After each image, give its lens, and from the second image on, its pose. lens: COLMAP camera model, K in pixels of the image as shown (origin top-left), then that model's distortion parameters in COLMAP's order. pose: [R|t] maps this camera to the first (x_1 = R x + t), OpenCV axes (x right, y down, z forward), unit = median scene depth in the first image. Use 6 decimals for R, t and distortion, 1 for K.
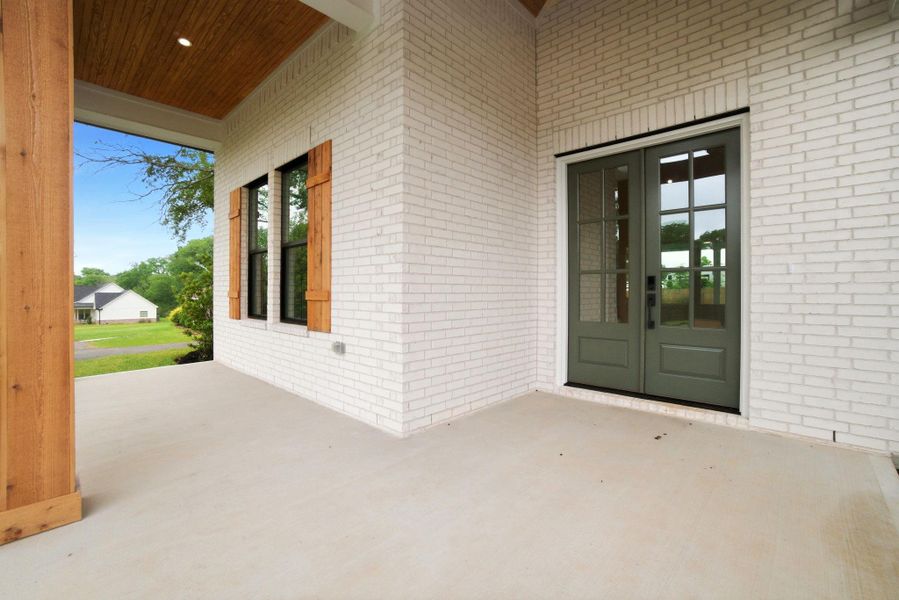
lens RADIAL K [[379.6, 0, 459.3], [0, 379.6, 294.8], [0, 0, 1]] dist [-0.065060, 0.029510]
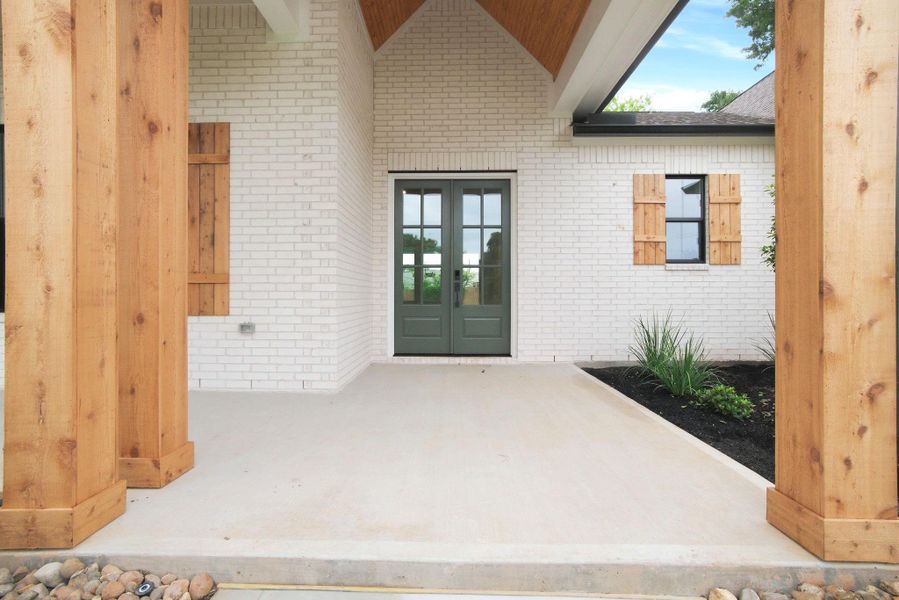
lens RADIAL K [[401.7, 0, 446.6], [0, 401.7, 294.5], [0, 0, 1]] dist [-0.046109, 0.022468]
pose [[0.776035, -0.002508, 0.630685, -0.560352], [0.002732, 0.999996, 0.000615, 0.047043], [-0.630684, 0.001246, 0.776038, -0.191140]]
